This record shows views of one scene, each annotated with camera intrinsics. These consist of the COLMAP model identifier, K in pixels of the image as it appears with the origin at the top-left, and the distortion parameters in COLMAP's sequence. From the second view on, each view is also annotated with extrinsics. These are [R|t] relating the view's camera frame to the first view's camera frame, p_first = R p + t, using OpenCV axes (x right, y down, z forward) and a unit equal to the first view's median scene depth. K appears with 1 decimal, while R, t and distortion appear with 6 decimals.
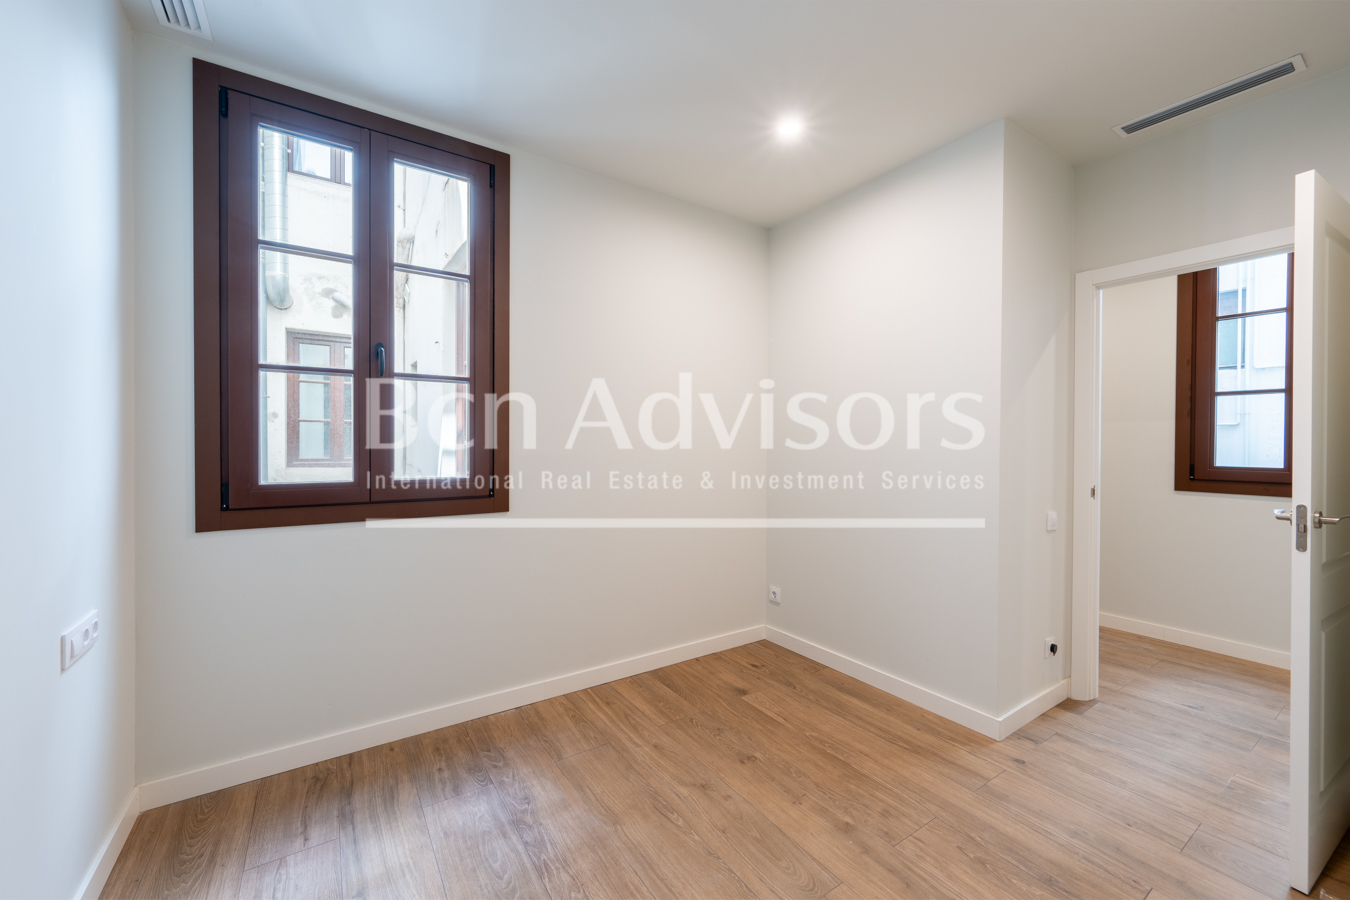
lens RADIAL K [[532.0, 0, 672.4], [0, 532.0, 451.5], [0, 0, 1]] dist [-0.003327, 0.001362]
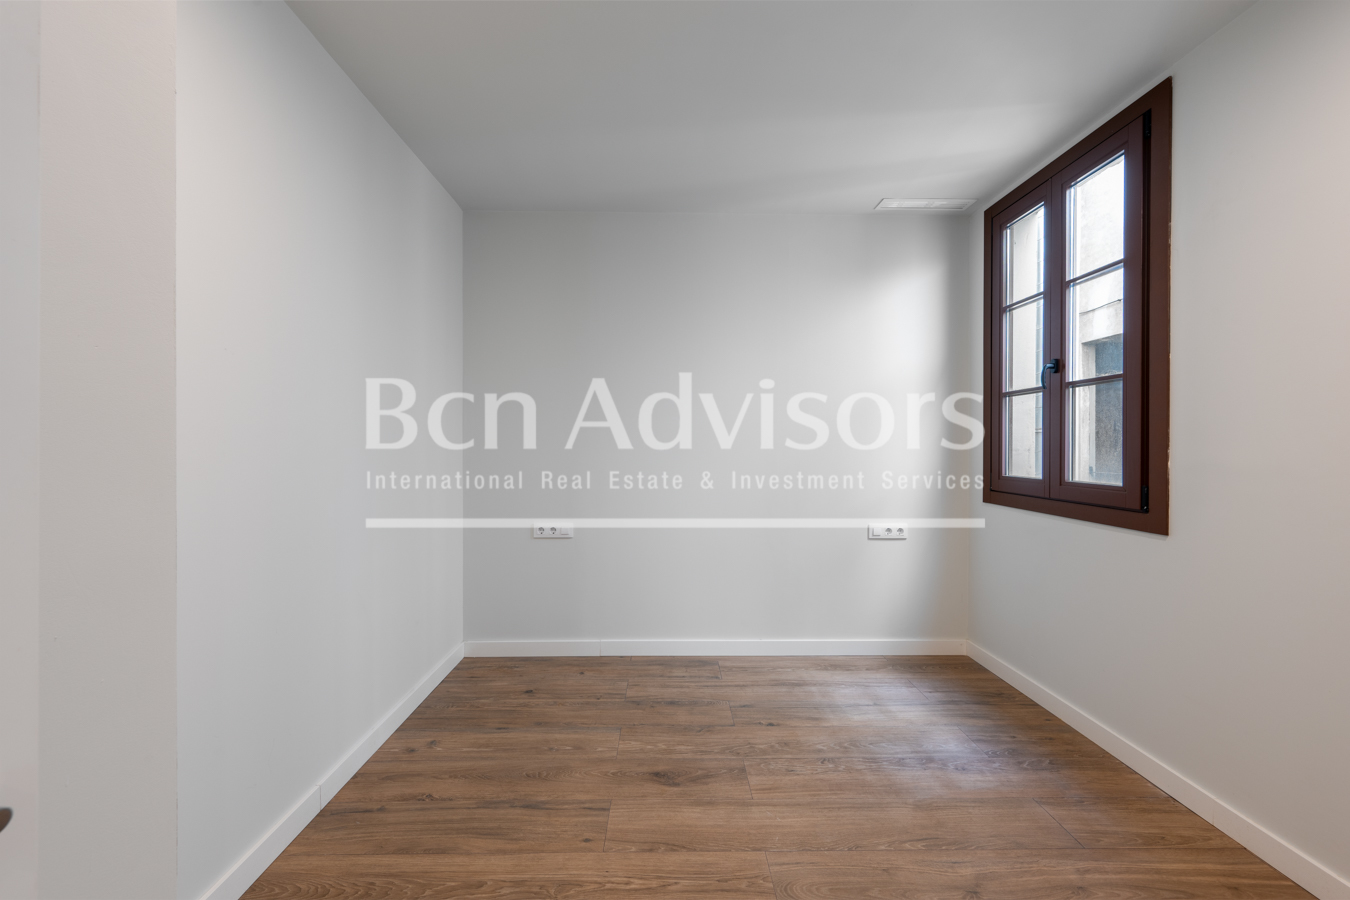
lens RADIAL K [[532.0, 0, 674.9], [0, 532.0, 447.7], [0, 0, 1]] dist [-0.003327, 0.001362]
pose [[-0.541226, 0.000006, -0.840877, 0.876789], [-0.017402, 0.999786, 0.011208, -0.014232], [0.840697, 0.020699, -0.541110, 0.969155]]
